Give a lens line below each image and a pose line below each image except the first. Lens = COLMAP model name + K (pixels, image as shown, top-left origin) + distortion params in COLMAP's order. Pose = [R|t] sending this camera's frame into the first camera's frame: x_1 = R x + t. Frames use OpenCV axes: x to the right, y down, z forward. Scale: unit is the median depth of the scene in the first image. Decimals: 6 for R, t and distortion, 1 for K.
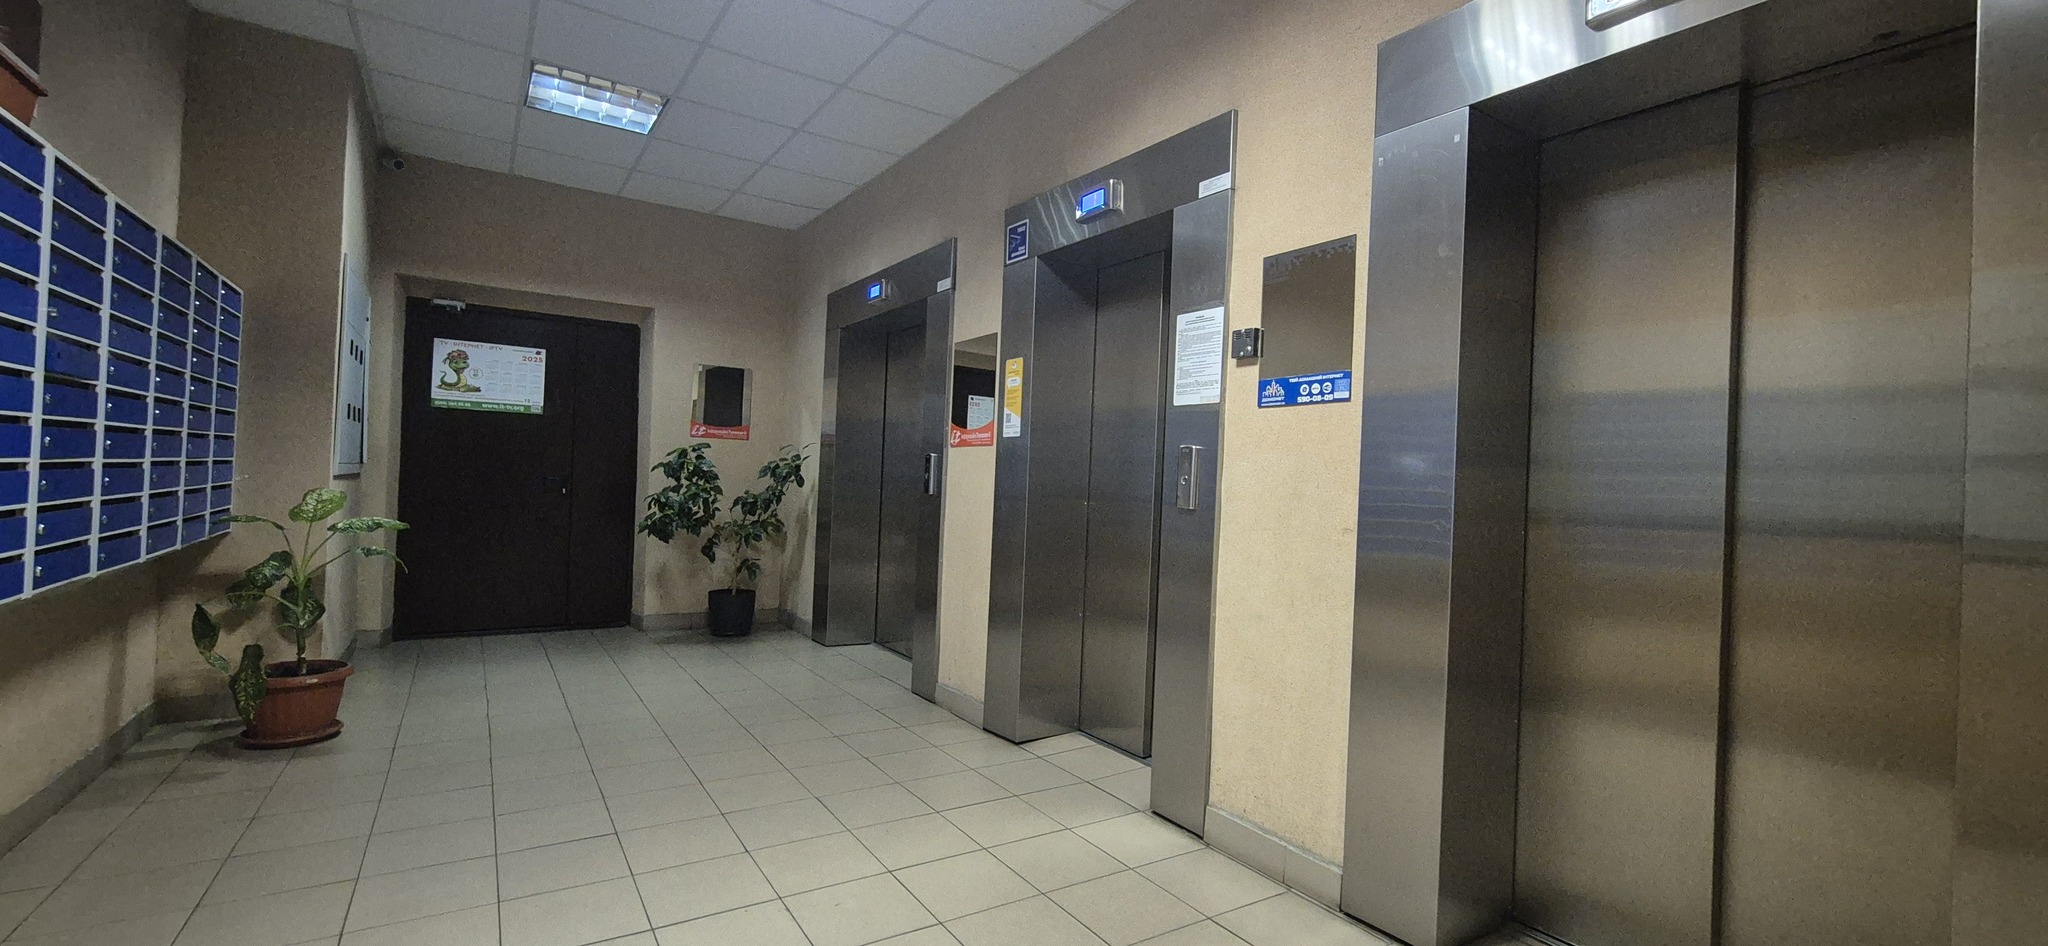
lens RADIAL K [[839.2, 0, 1021.4], [0, 839.2, 469.9], [0, 0, 1]] dist [-0.000193, 0.000829]
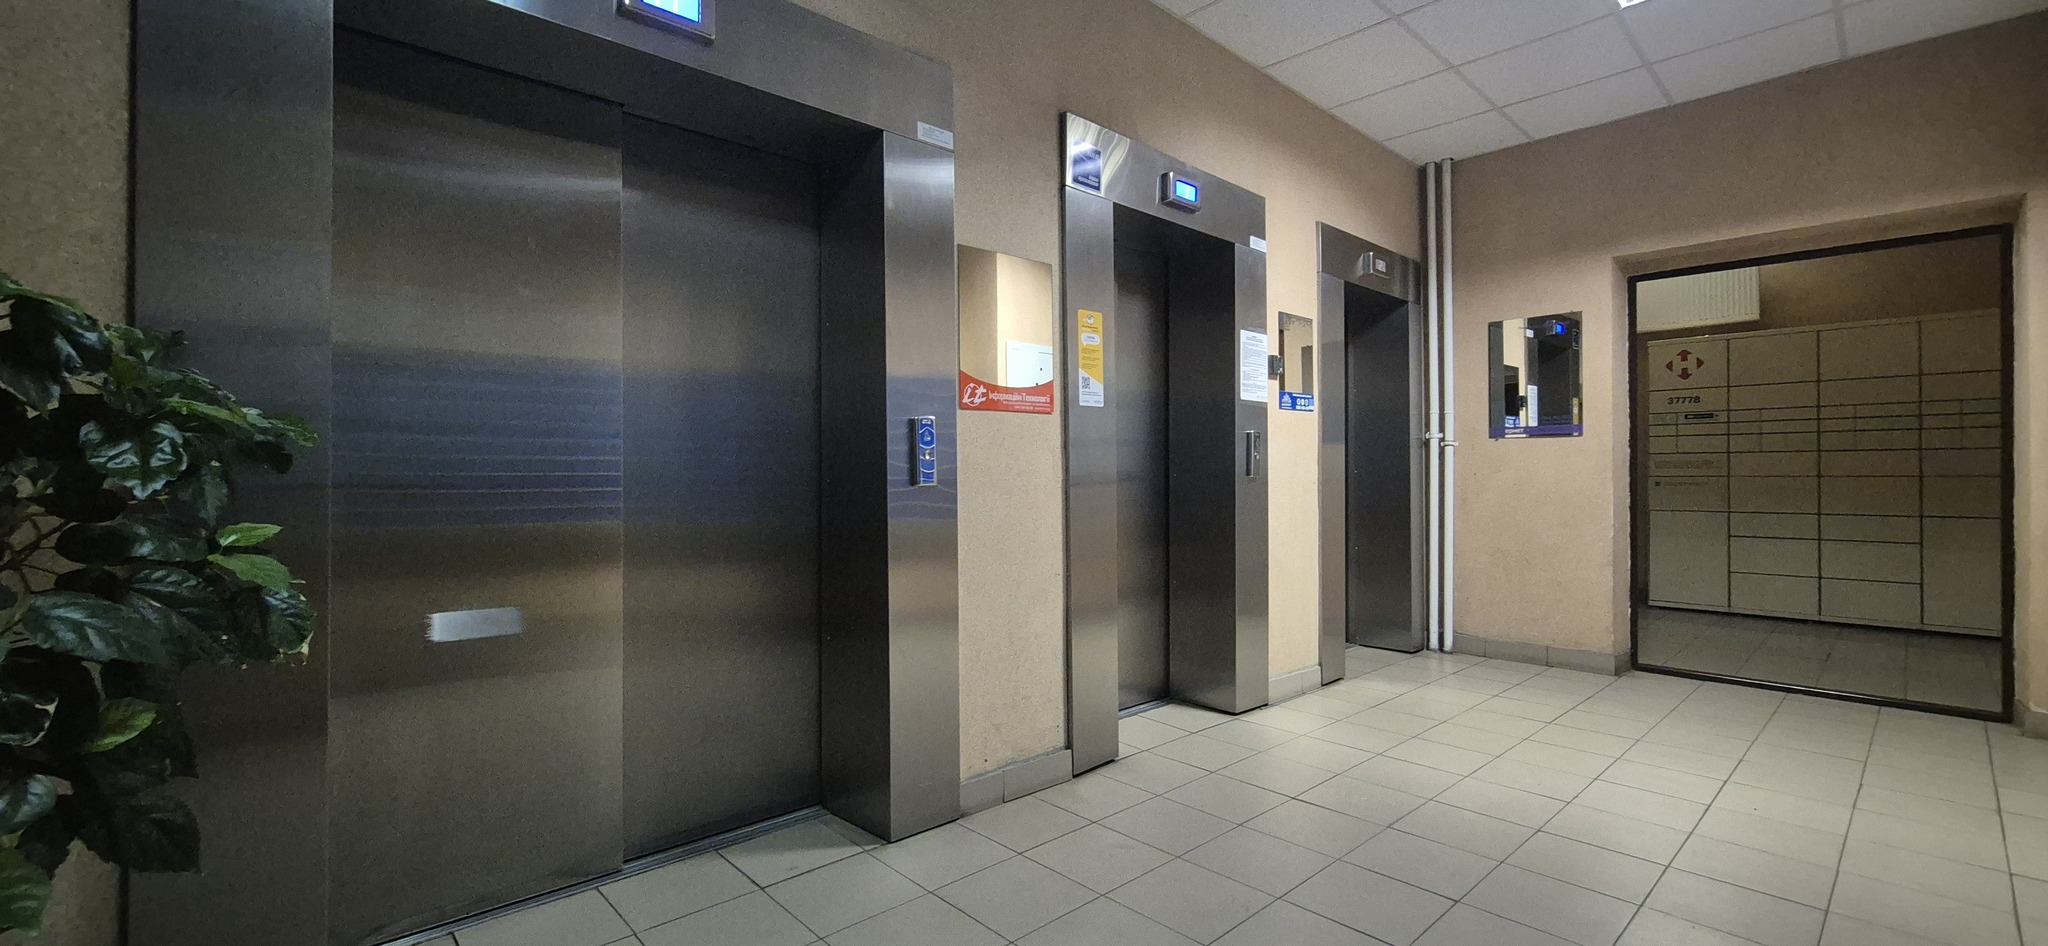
lens RADIAL K [[839.2, 0, 1021.8], [0, 839.2, 470.9], [0, 0, 1]] dist [-0.000193, 0.000829]
pose [[-0.162665, -0.036607, 0.986002, -1.077718], [-0.017051, 0.999267, 0.034287, -0.004577], [-0.986534, -0.011235, -0.163170, 1.591158]]
